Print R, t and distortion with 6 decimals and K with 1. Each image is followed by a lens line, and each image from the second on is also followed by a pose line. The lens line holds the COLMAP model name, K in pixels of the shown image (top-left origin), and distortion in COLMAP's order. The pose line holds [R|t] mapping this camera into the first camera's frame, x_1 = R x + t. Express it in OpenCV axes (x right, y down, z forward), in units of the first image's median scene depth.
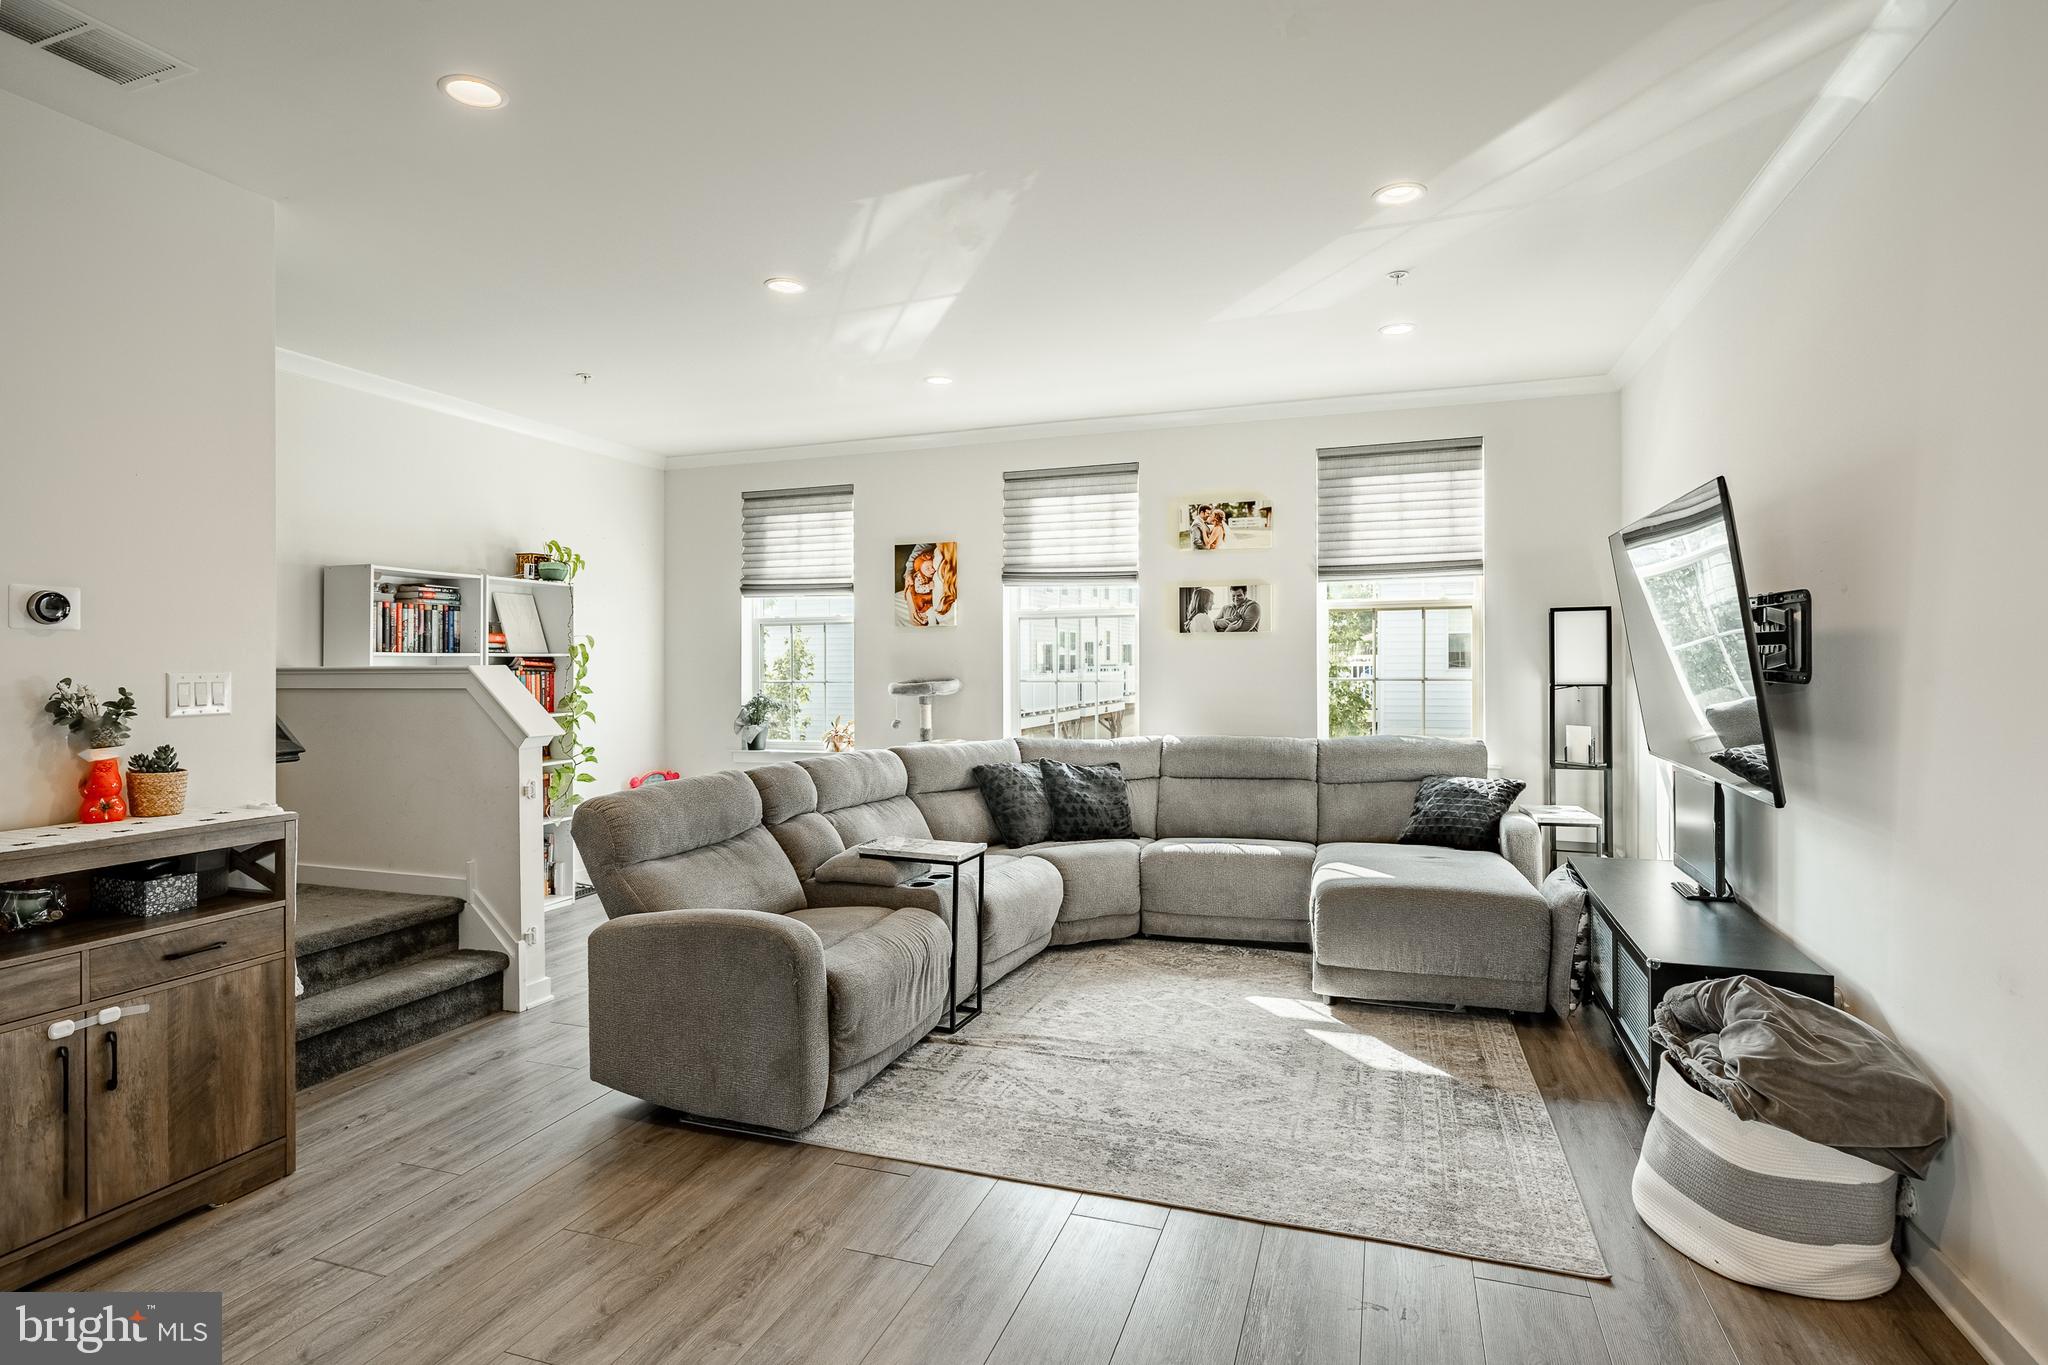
lens RADIAL K [[1061.3, 0, 1006.4], [0, 1061.3, 669.1], [0, 0, 1]] dist [-0.003665, -0.000068]
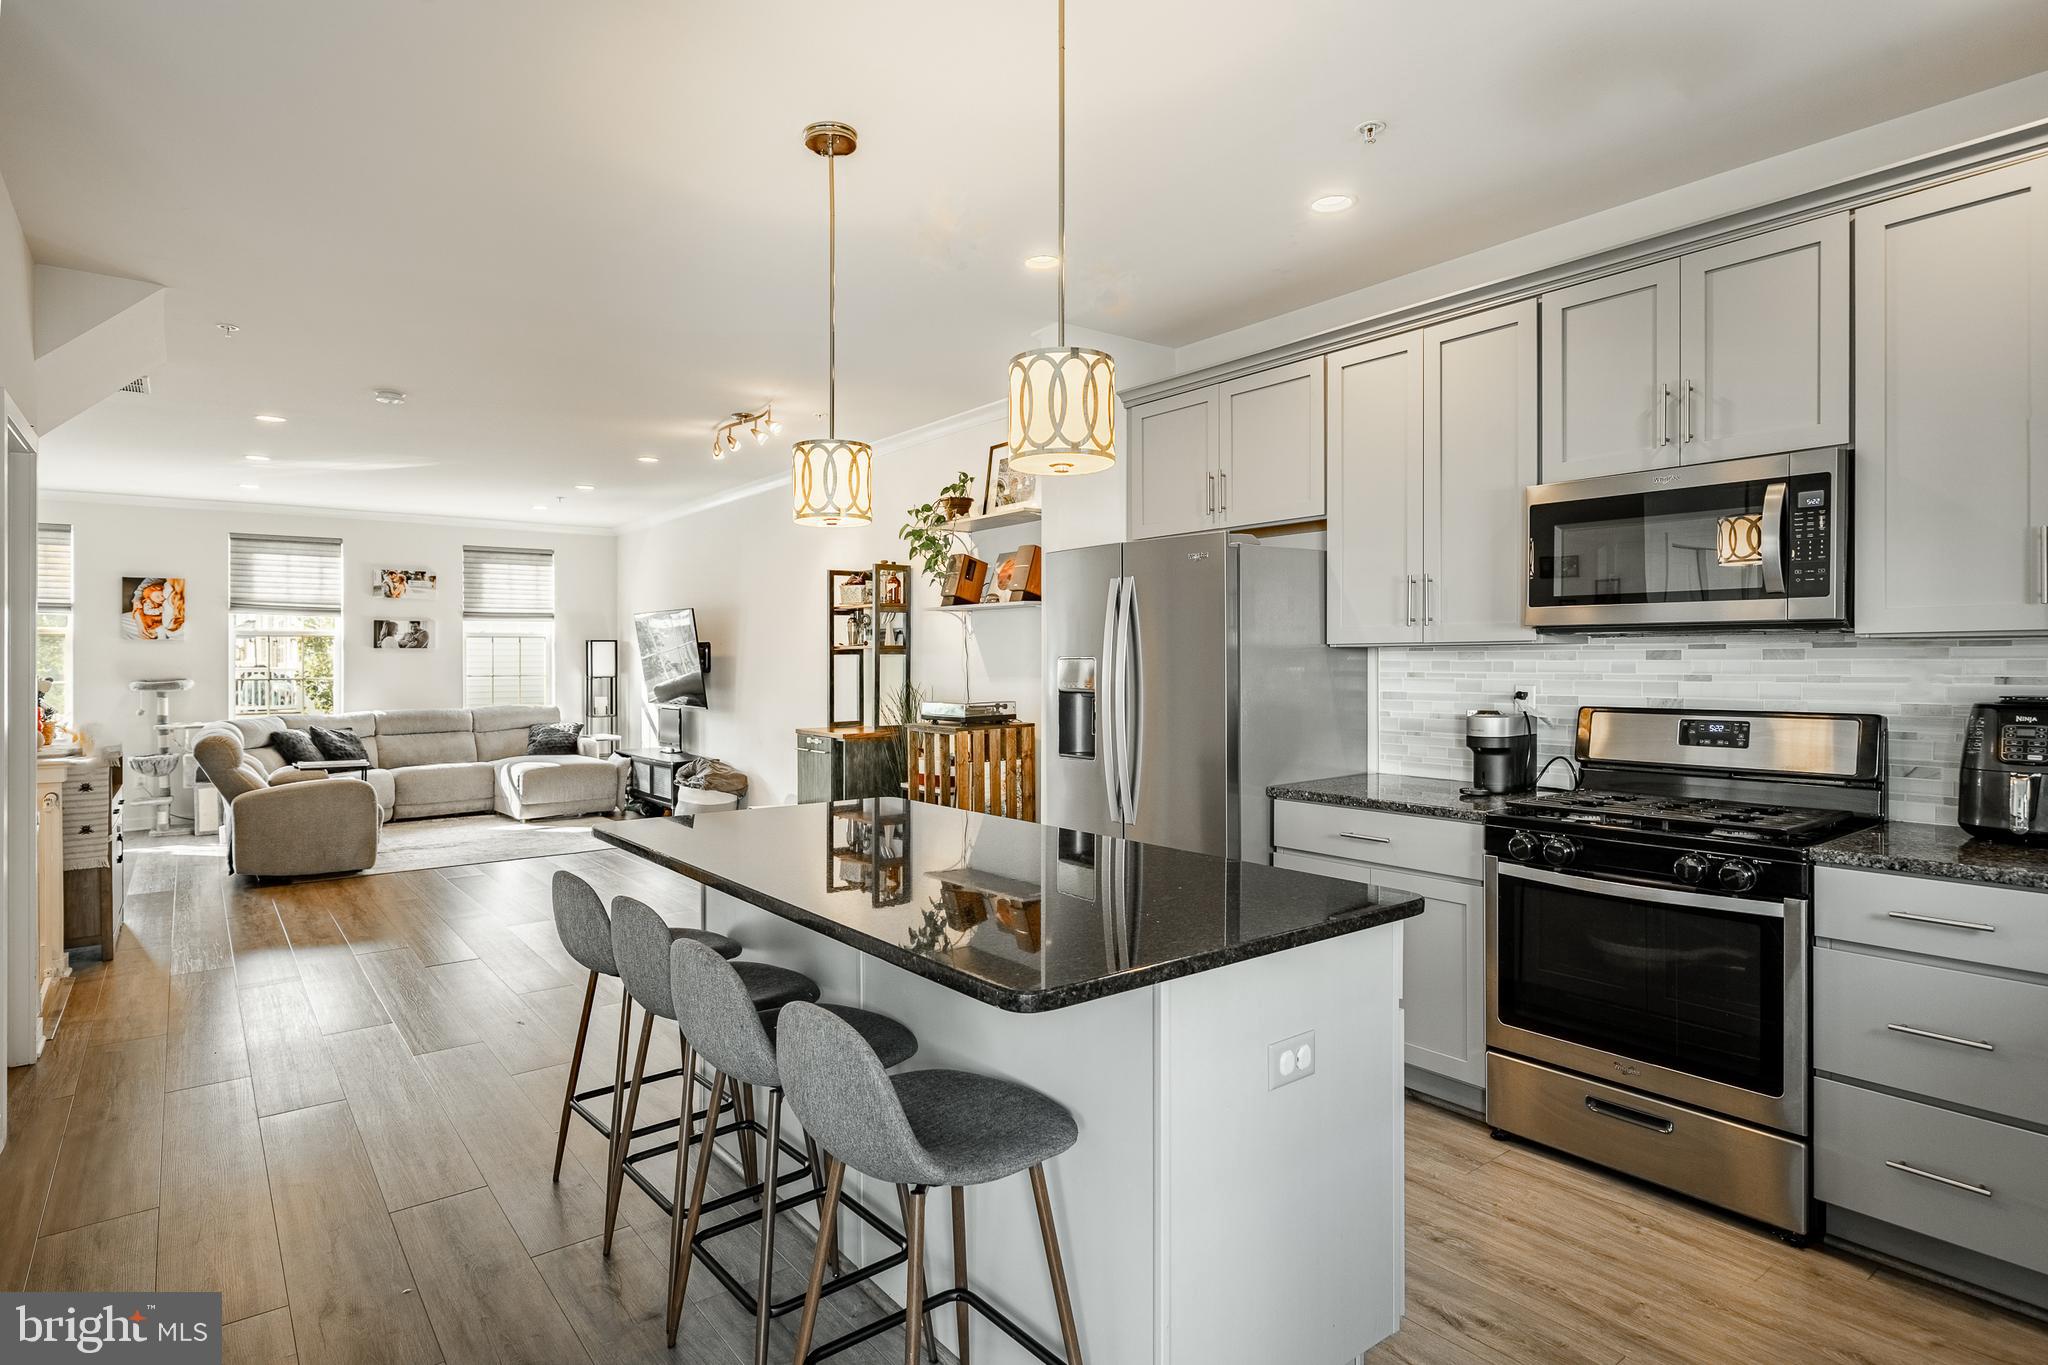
lens RADIAL K [[1061.3, 0, 1006.2], [0, 1061.3, 666.9], [0, 0, 1]] dist [-0.003665, -0.000068]
pose [[0.543693, -0.001439, 0.839283, -0.760878], [0.006632, 0.999975, -0.002581, 0.005662], [-0.839258, 0.006970, 0.543688, -0.782620]]
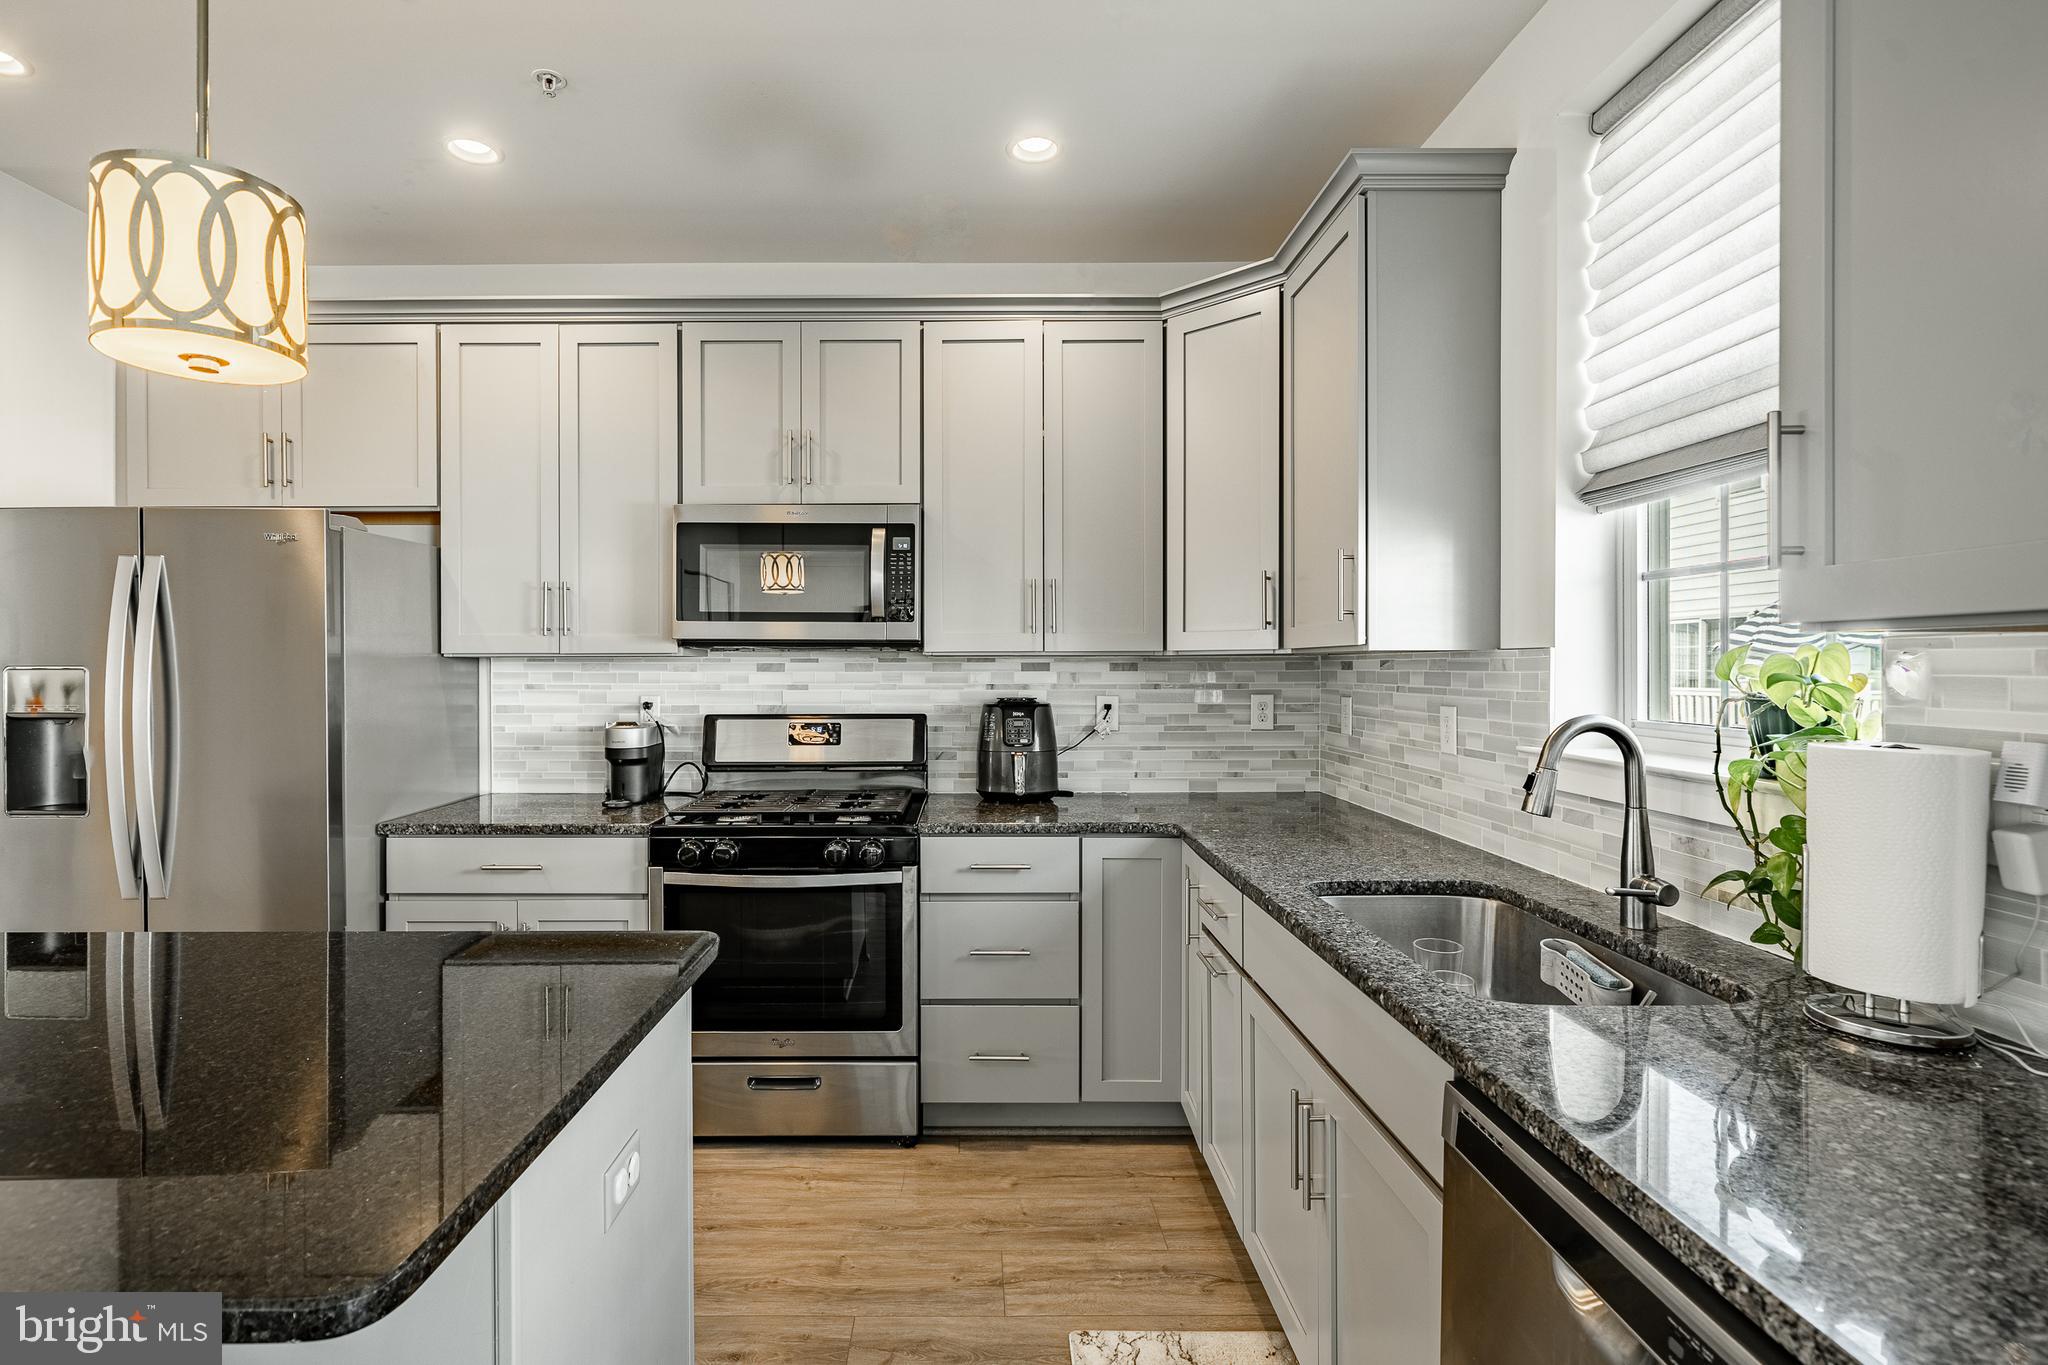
lens RADIAL K [[971.1, 0, 981.6], [0, 971.1, 677.8], [0, 0, 1]] dist [-0.002522, 0.001245]
pose [[-0.330706, -0.003410, 0.943728, -0.684706], [0.009499, 0.999931, 0.006942, 0.003106], [-0.943686, 0.011260, -0.330651, -0.674374]]
